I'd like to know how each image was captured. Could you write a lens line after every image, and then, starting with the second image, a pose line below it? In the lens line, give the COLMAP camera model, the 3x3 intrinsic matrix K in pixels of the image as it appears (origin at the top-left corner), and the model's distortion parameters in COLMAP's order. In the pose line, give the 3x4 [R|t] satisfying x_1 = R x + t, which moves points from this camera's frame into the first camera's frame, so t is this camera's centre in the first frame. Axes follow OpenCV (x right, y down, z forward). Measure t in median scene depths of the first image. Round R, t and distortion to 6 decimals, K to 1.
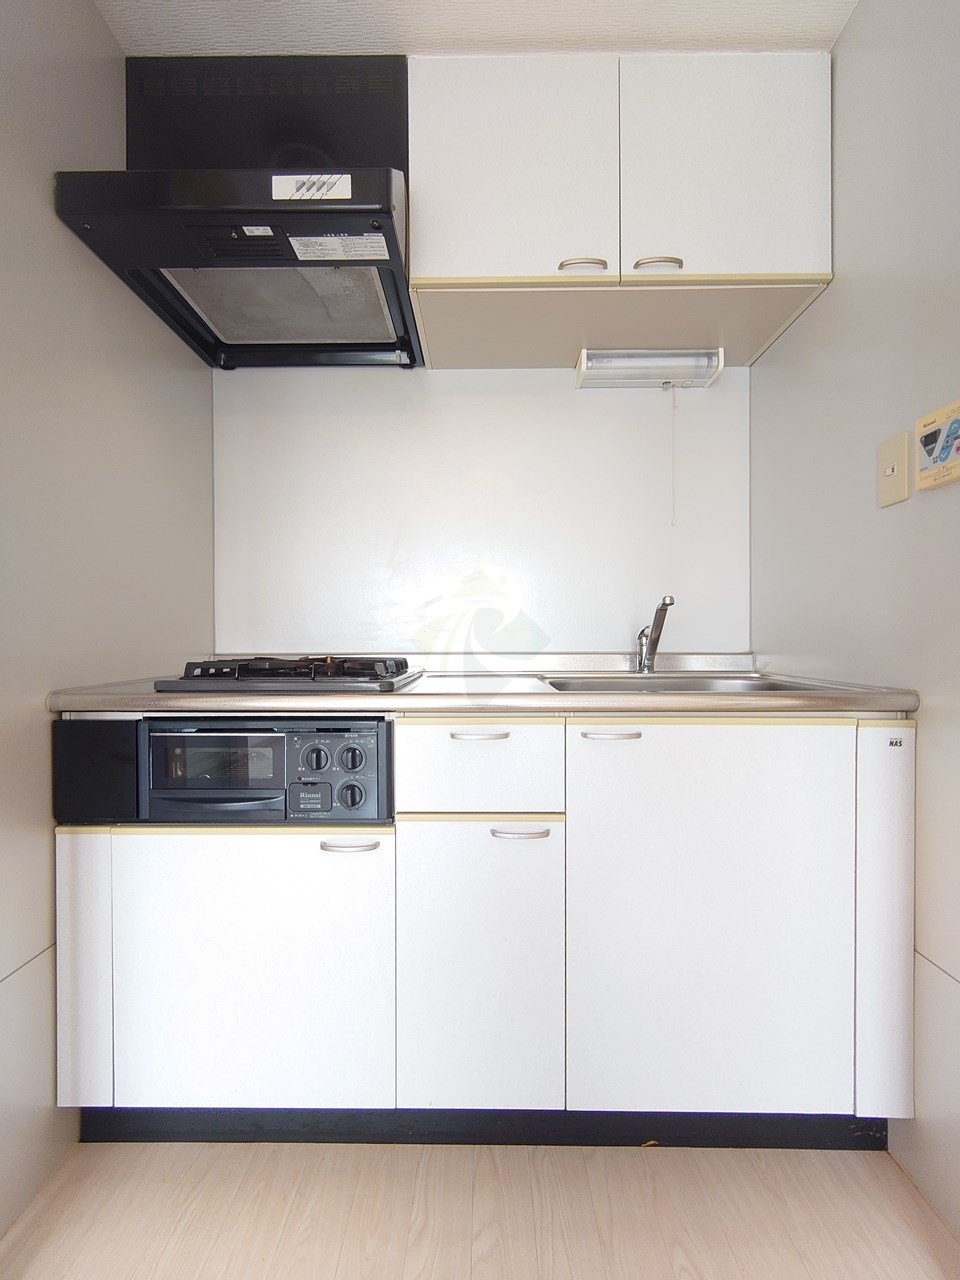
lens RADIAL K [[562.0, 0, 480.1], [0, 562.0, 645.5], [0, 0, 1]] dist [0.000004, -0.000574]
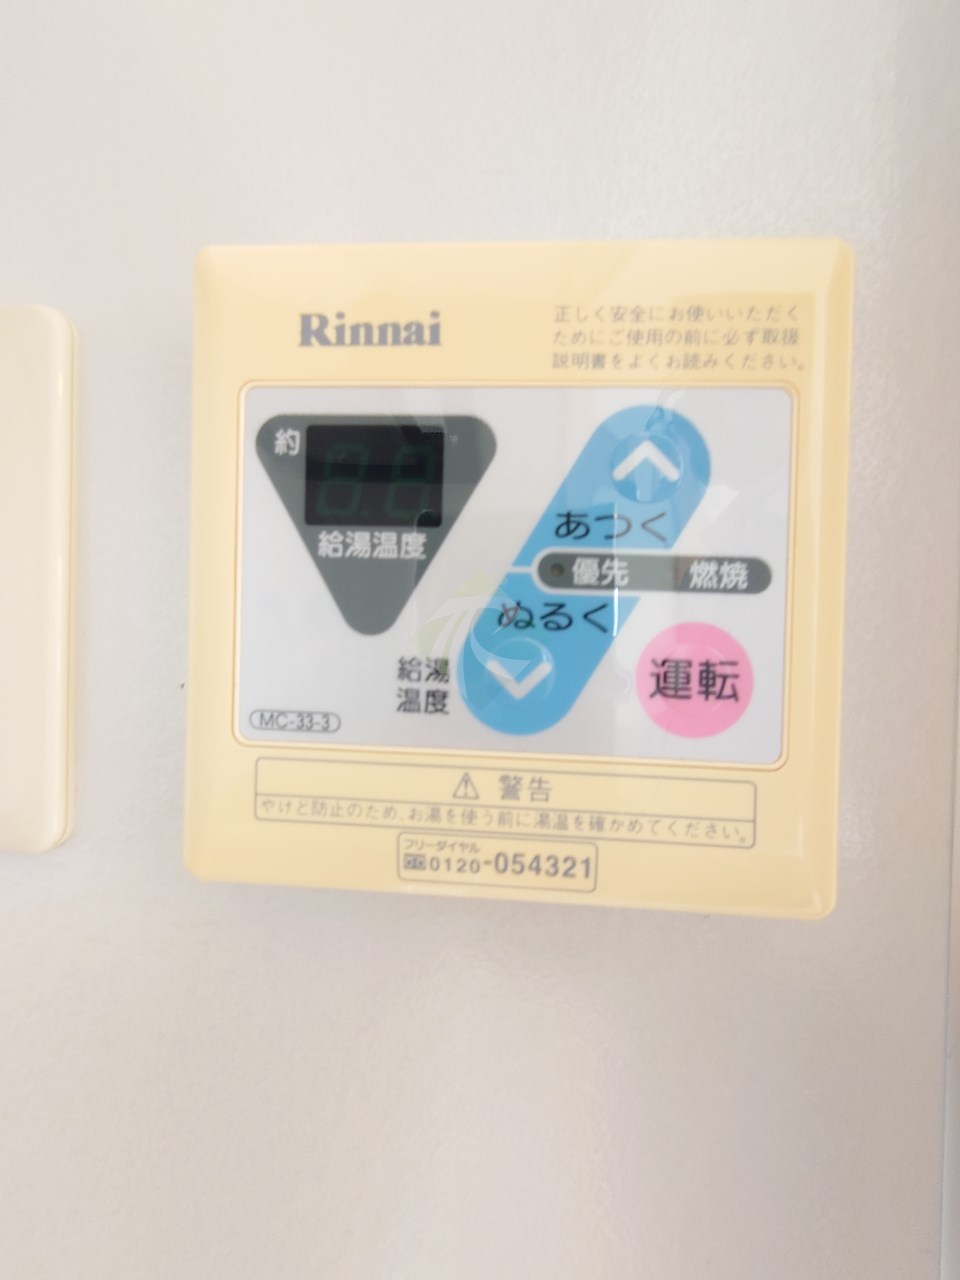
lens RADIAL K [[562.0, 0, 480.5], [0, 562.0, 641.6], [0, 0, 1]] dist [0.000004, -0.000574]
pose [[0.061490, -0.015933, 0.997981, 0.698785], [-0.021825, 0.999612, 0.017303, -0.340666], [-0.997869, -0.022845, 0.061119, 0.980530]]
